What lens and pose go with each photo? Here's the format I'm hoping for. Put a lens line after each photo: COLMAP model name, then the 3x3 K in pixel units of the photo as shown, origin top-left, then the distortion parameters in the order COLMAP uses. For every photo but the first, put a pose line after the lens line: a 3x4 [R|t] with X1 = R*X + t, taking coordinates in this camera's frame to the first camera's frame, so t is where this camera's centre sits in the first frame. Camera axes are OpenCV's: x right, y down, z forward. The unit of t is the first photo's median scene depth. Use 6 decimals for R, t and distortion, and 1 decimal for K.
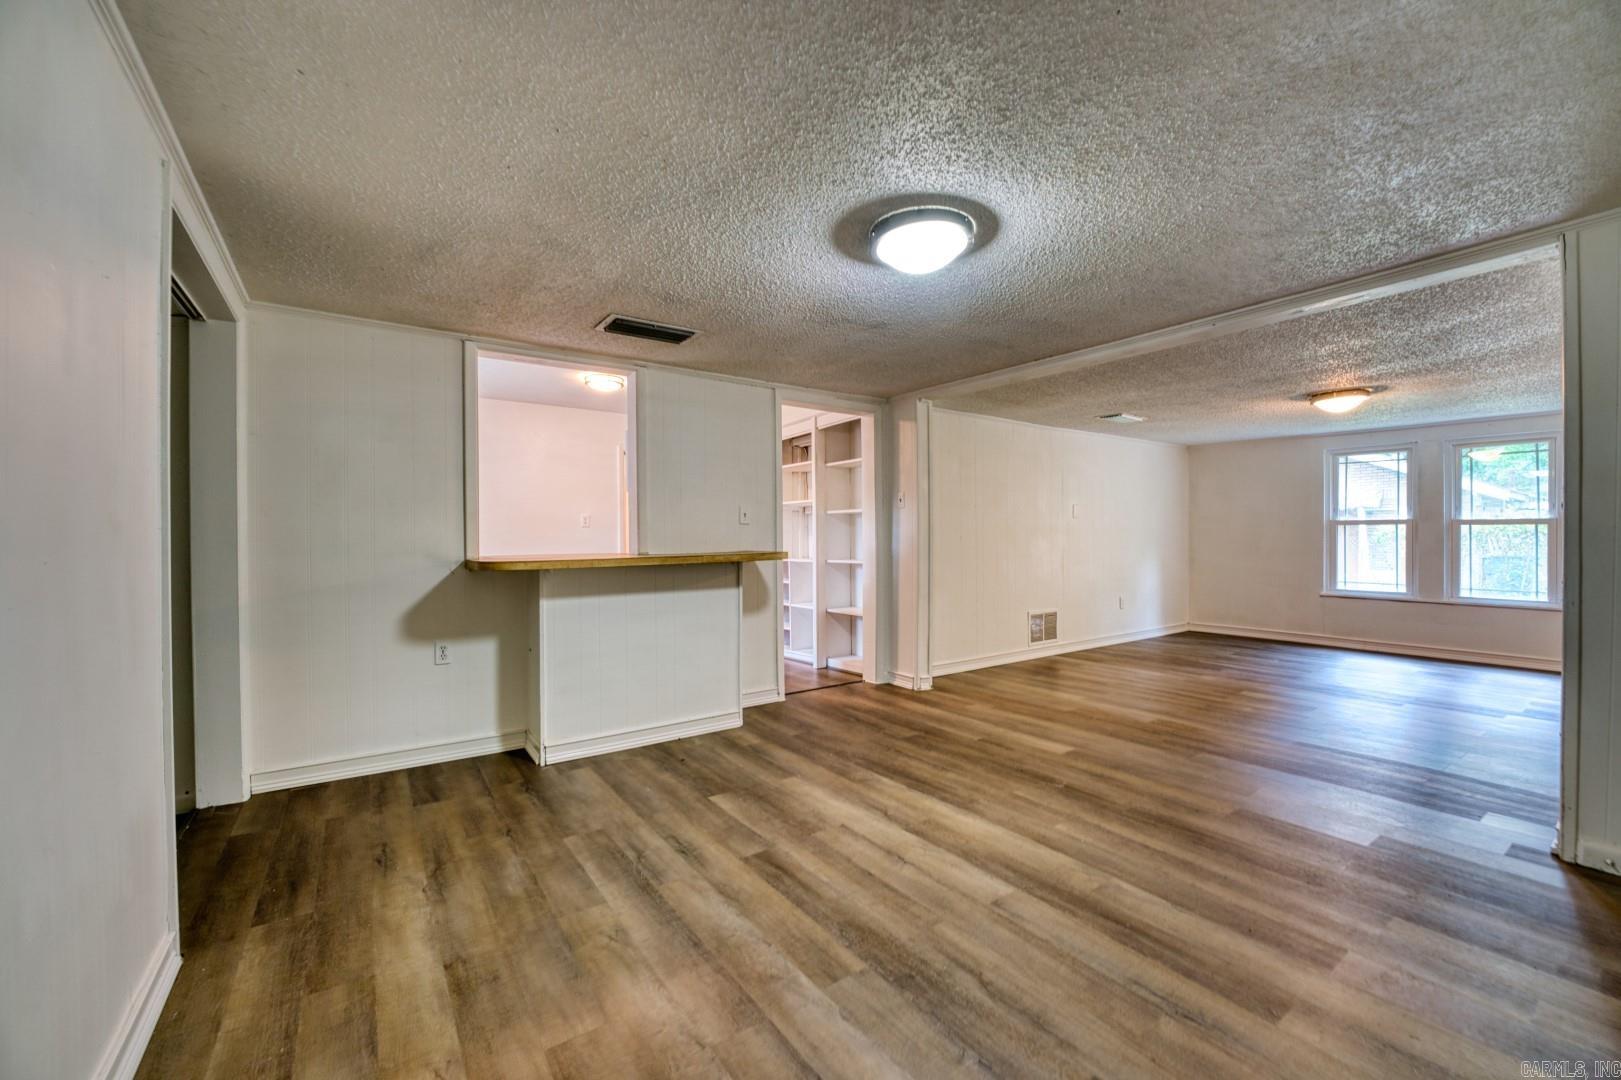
lens RADIAL K [[658.8, 0, 809.8], [0, 658.8, 538.7], [0, 0, 1]] dist [-0.025806, 0.002924]
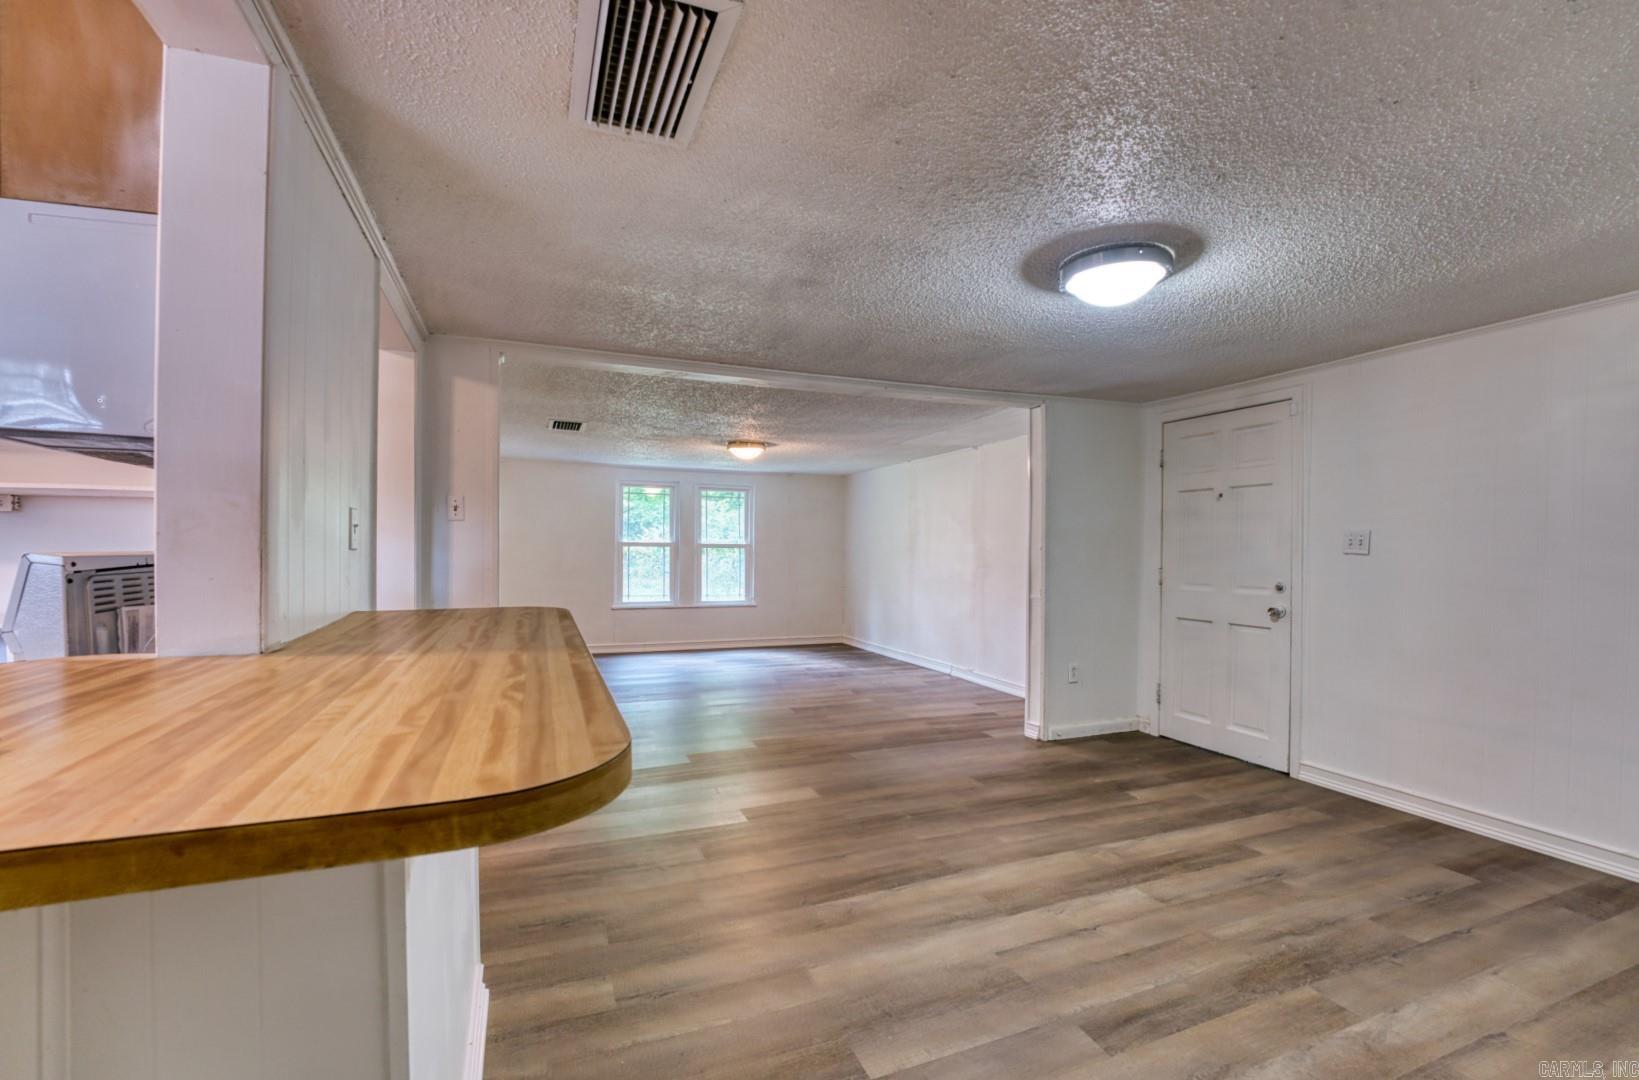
lens RADIAL K [[701.9, 0, 809.7], [0, 701.9, 532.5], [0, 0, 1]] dist [-0.029304, 0.001091]
pose [[0.235888, 0.024402, 0.971474, -0.752075], [0.002039, 0.999670, -0.025605, -0.033133], [-0.971778, 0.008021, 0.235760, 0.953478]]
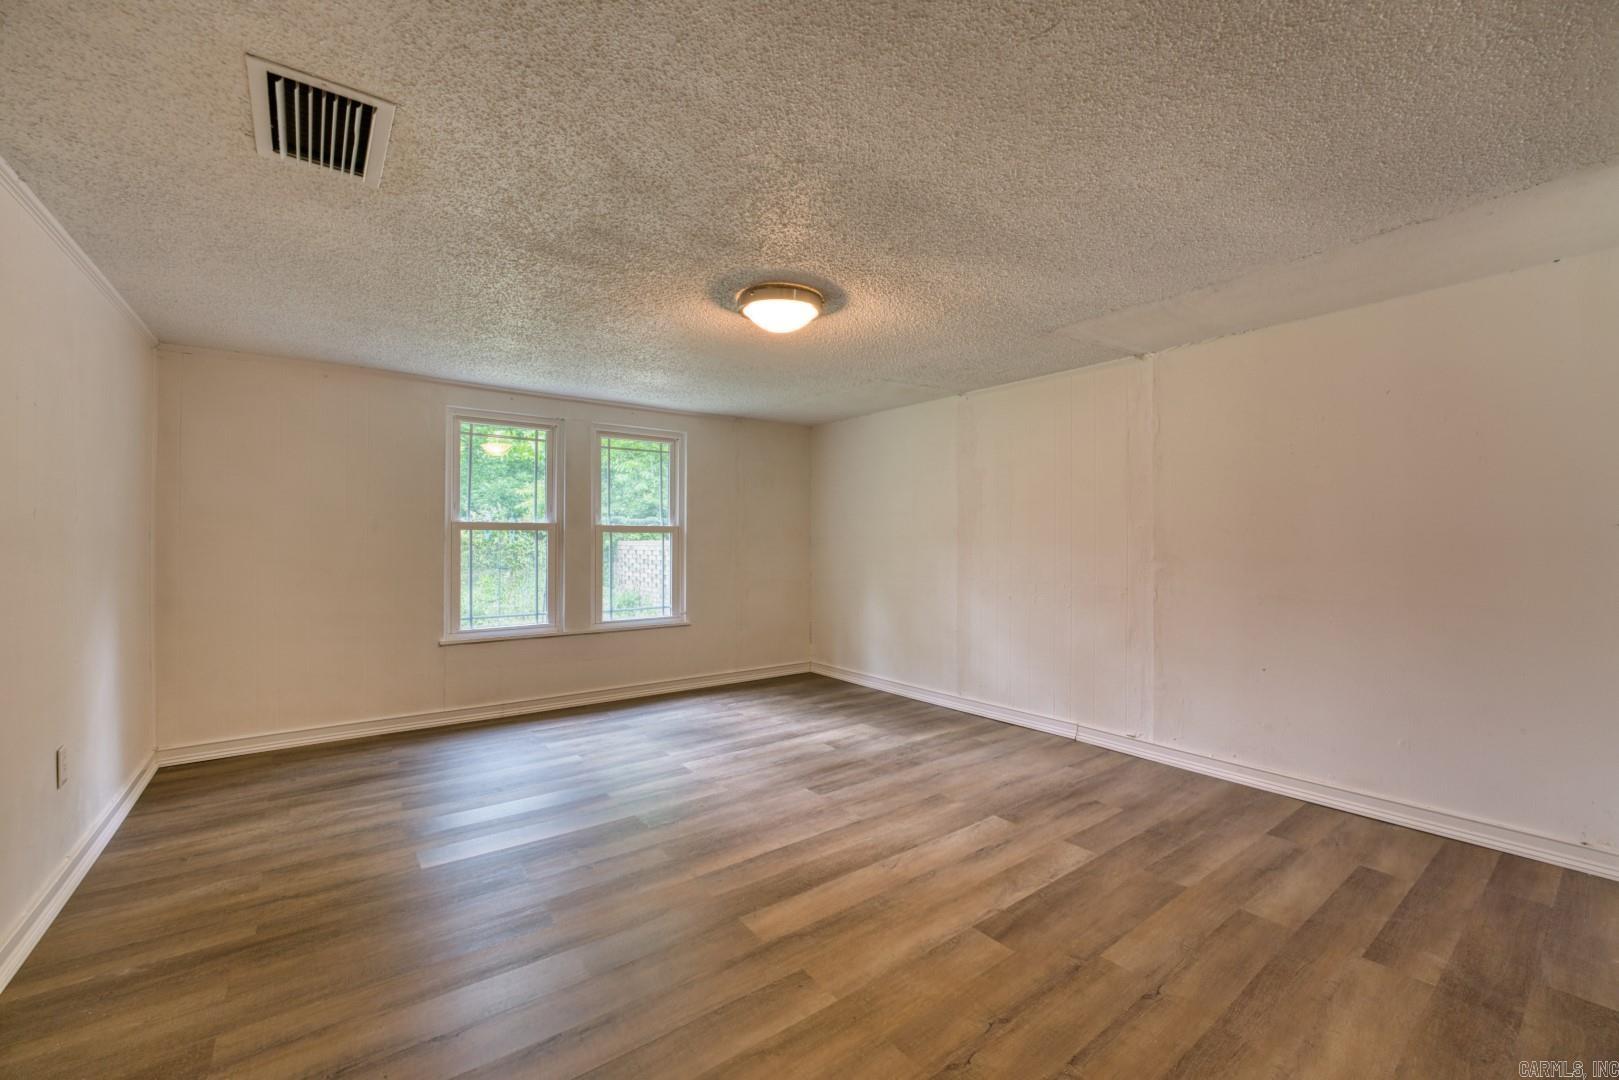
lens RADIAL K [[658.0, 0, 803.7], [0, 658.0, 534.6], [0, 0, 1]] dist [-0.025806, 0.002924]
pose [[-0.023111, 0.013812, 0.999637, 0.416517], [0.004567, 0.999896, -0.013710, -0.013268], [-0.999722, 0.004249, -0.023172, 1.664729]]
